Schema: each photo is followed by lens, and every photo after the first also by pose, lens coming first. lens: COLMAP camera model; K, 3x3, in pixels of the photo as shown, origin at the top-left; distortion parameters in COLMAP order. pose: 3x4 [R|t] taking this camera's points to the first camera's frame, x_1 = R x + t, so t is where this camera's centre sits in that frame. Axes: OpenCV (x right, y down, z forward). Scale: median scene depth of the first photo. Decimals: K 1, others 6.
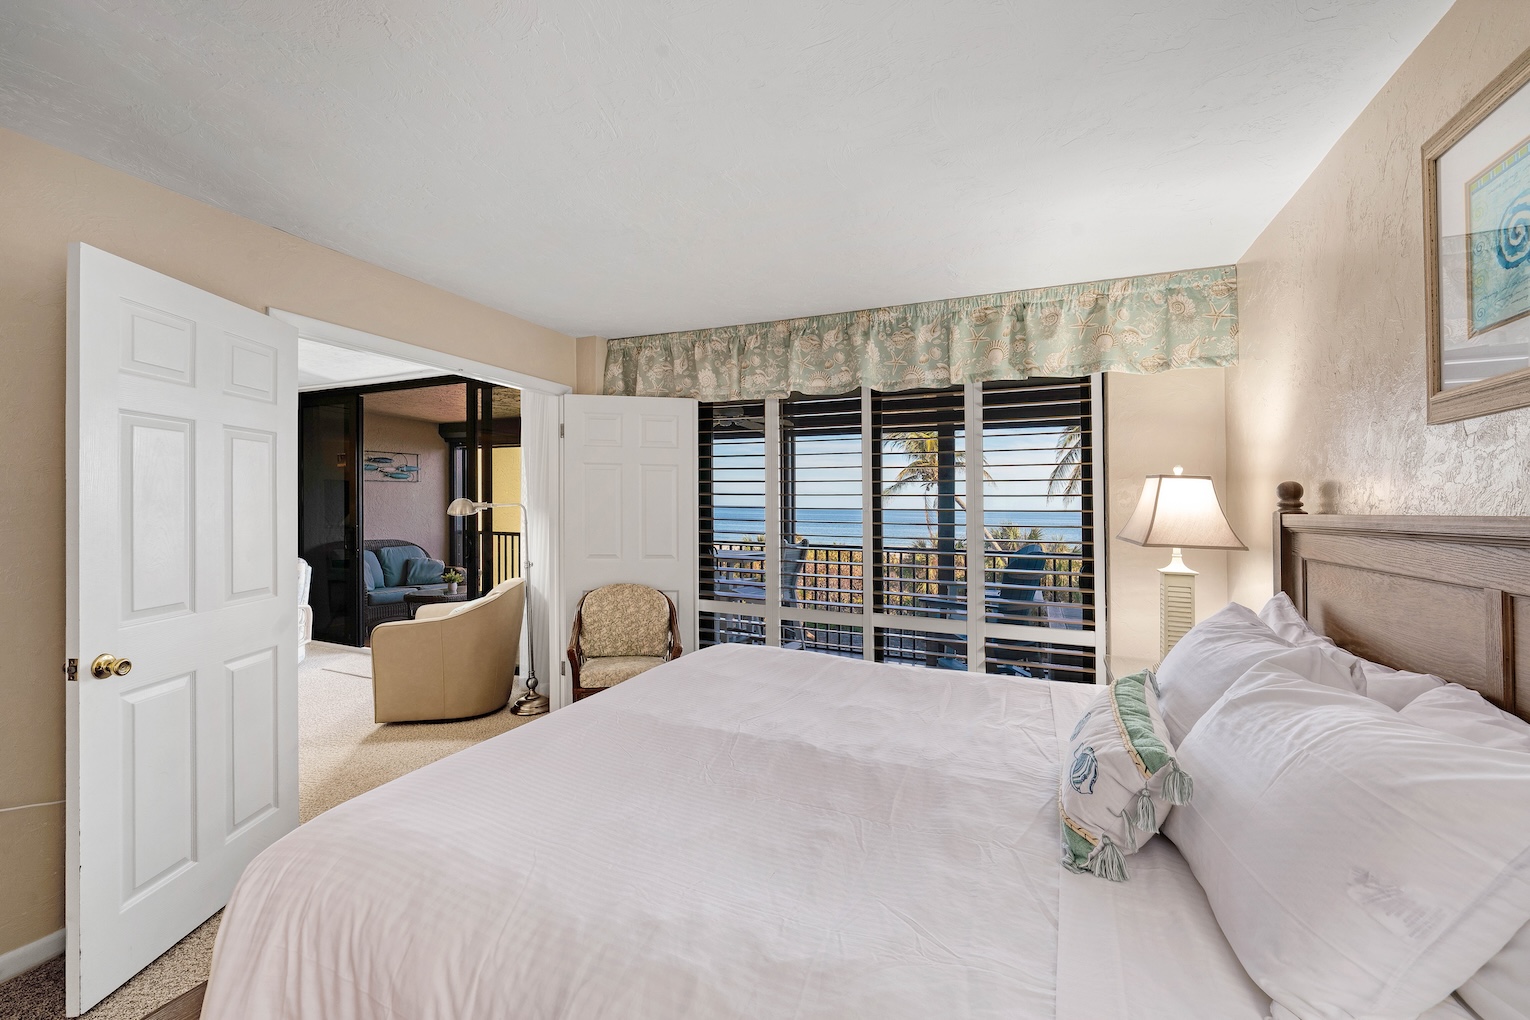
lens RADIAL K [[639.7, 0, 763.4], [0, 639.7, 504.4], [0, 0, 1]] dist [-0.001233, -0.000157]
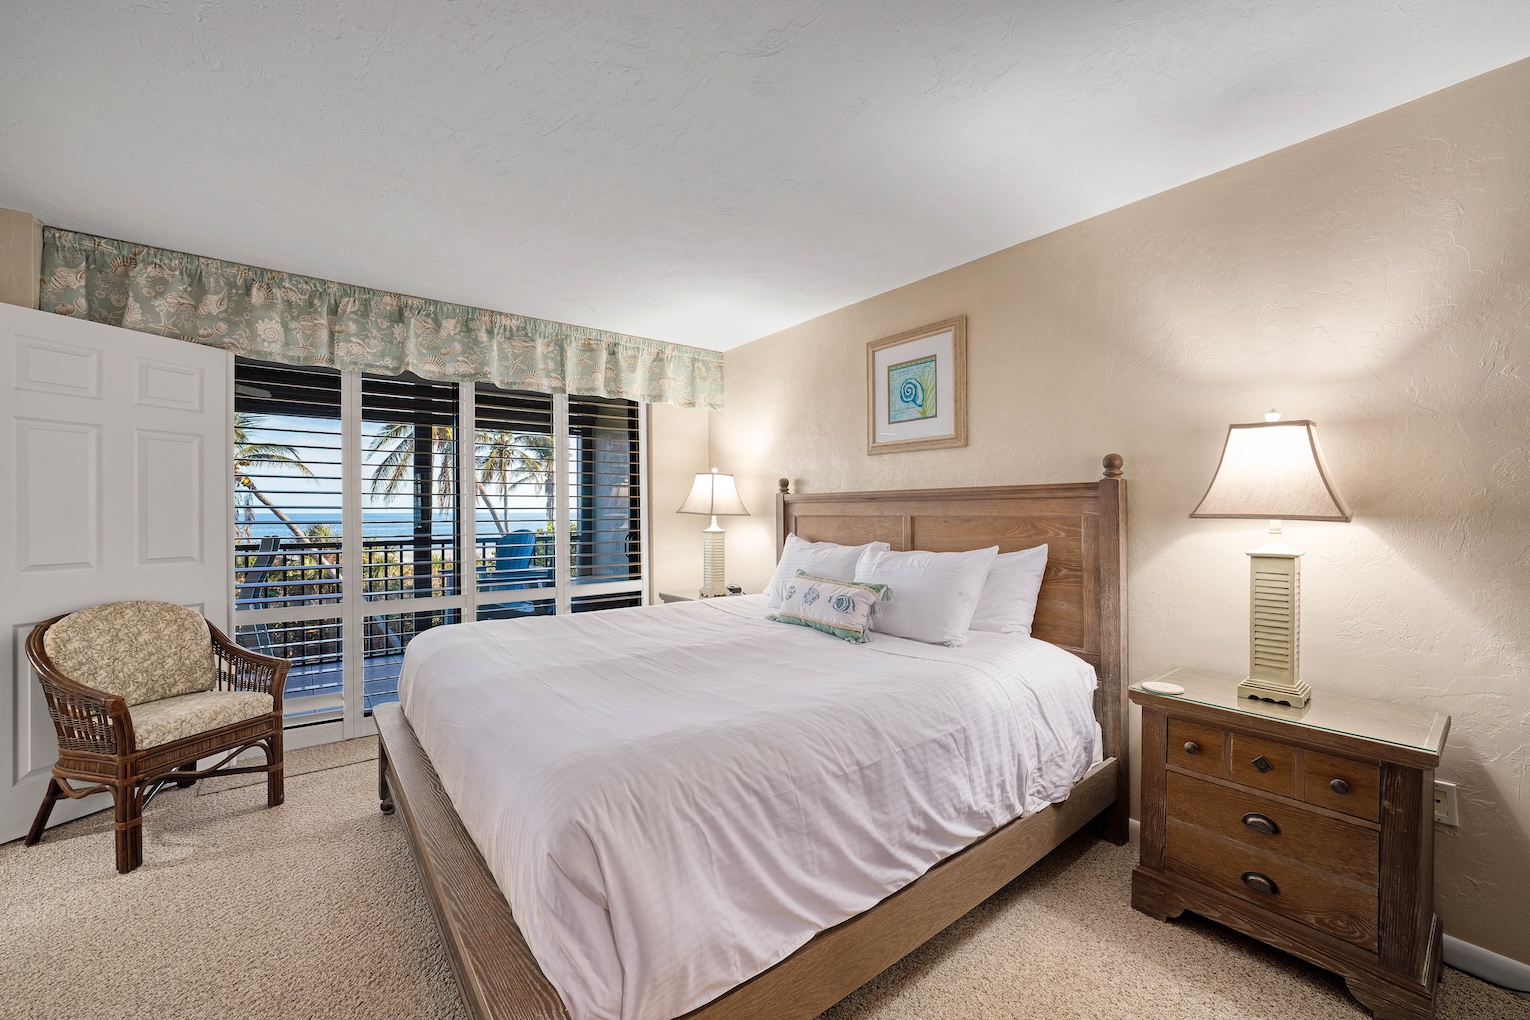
lens RADIAL K [[606.6, 0, 765.0], [0, 606.6, 510.0], [0, 0, 1]] dist [0.000948, 0.000204]
pose [[0.469836, -0.012448, 0.882666, -0.517117], [0.006427, 0.999922, 0.010680, 0.025926], [-0.882731, 0.000655, 0.469879, 0.101165]]
